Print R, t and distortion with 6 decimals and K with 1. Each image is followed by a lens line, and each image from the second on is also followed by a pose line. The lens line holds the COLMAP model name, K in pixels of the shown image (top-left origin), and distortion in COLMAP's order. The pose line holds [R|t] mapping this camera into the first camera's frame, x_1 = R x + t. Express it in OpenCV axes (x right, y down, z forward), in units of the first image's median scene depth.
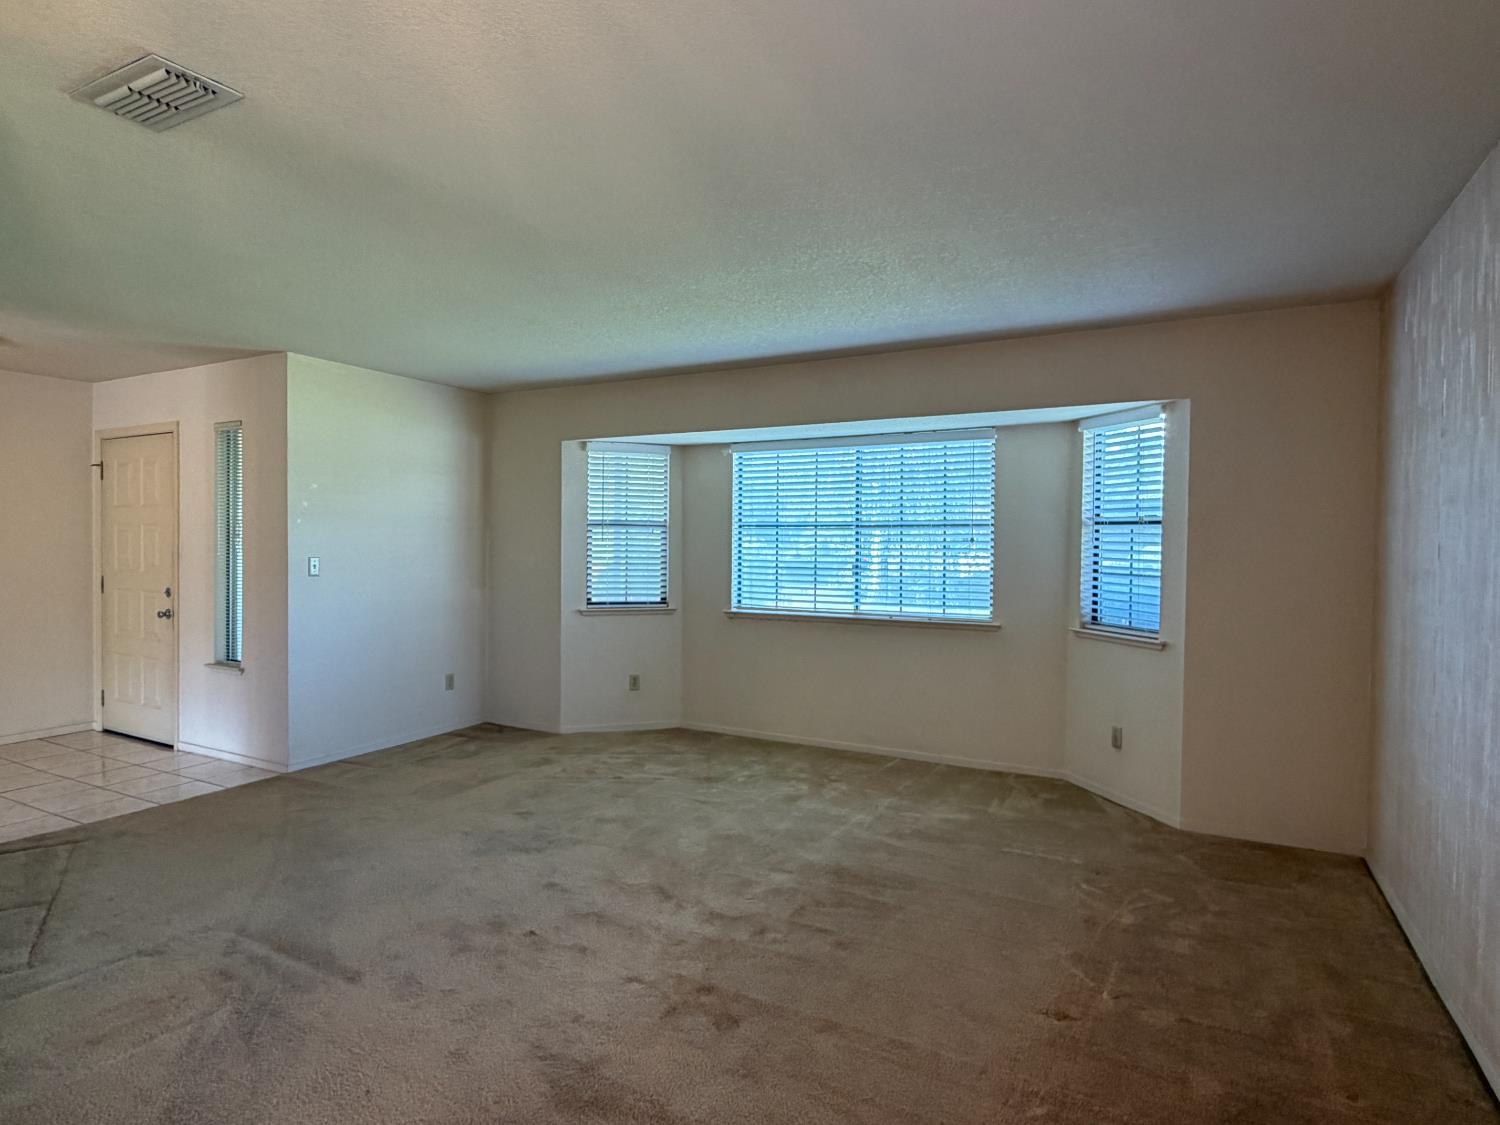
lens RADIAL K [[819.1, 0, 748.9], [0, 819.1, 563.8], [0, 0, 1]] dist [0.005129, 0.000315]
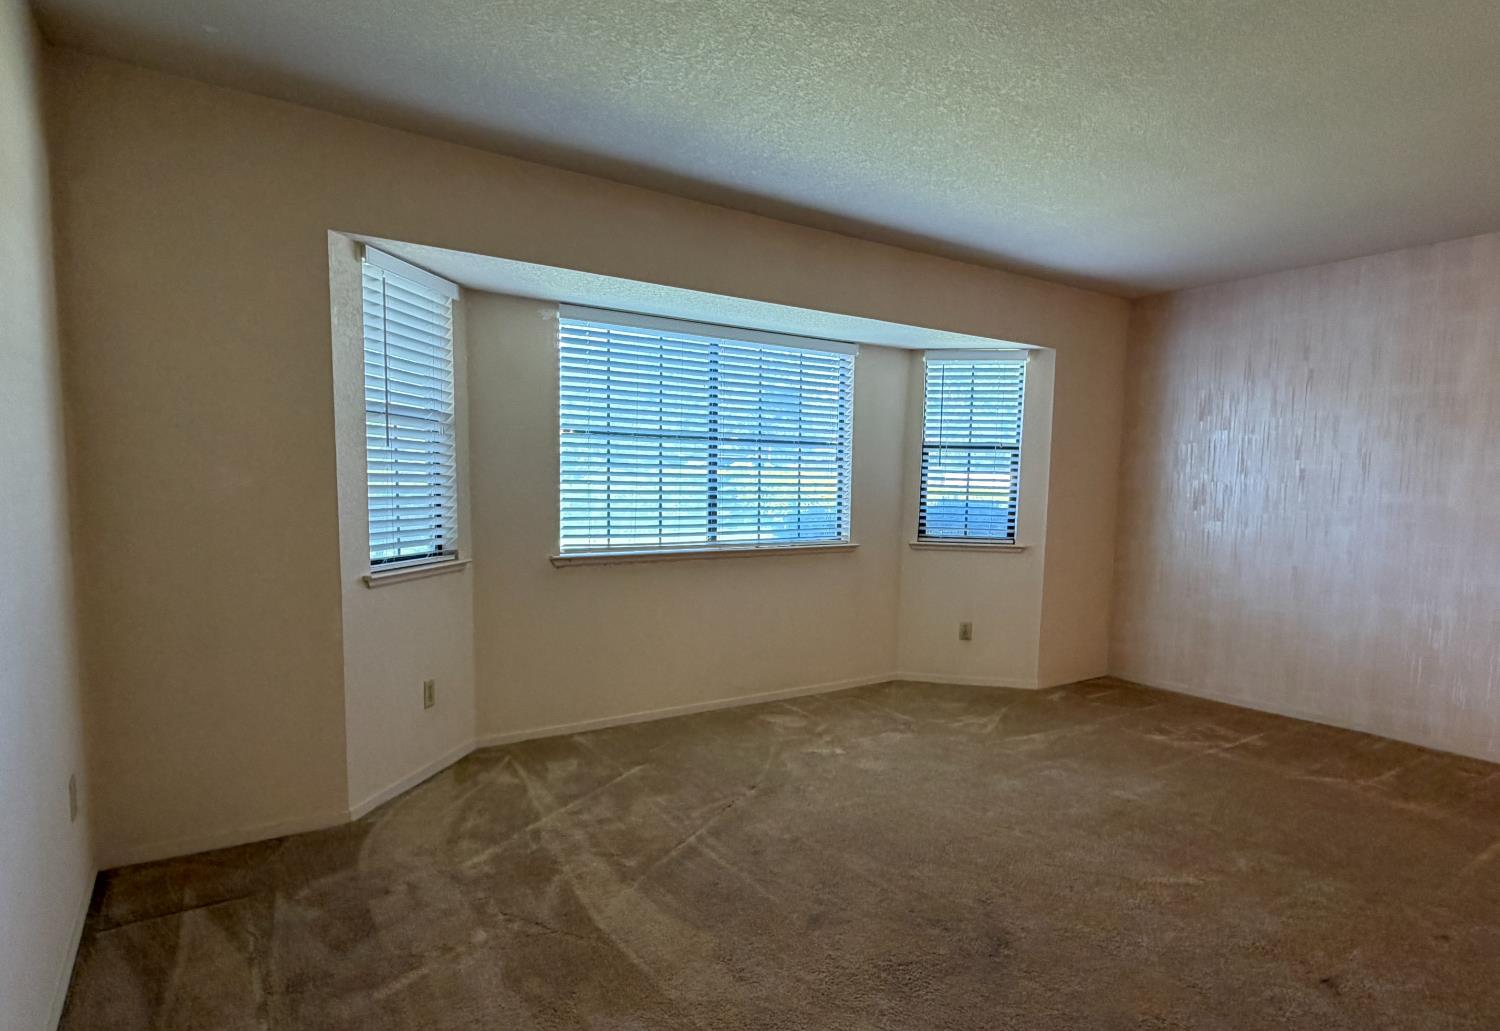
lens RADIAL K [[817.4, 0, 746.0], [0, 817.4, 563.6], [0, 0, 1]] dist [0.003386, 0.001002]
pose [[0.473028, -0.087968, 0.876645, -0.570856], [0.009274, 0.995445, 0.094884, 0.000783], [-0.880999, -0.036753, 0.471689, 0.575854]]
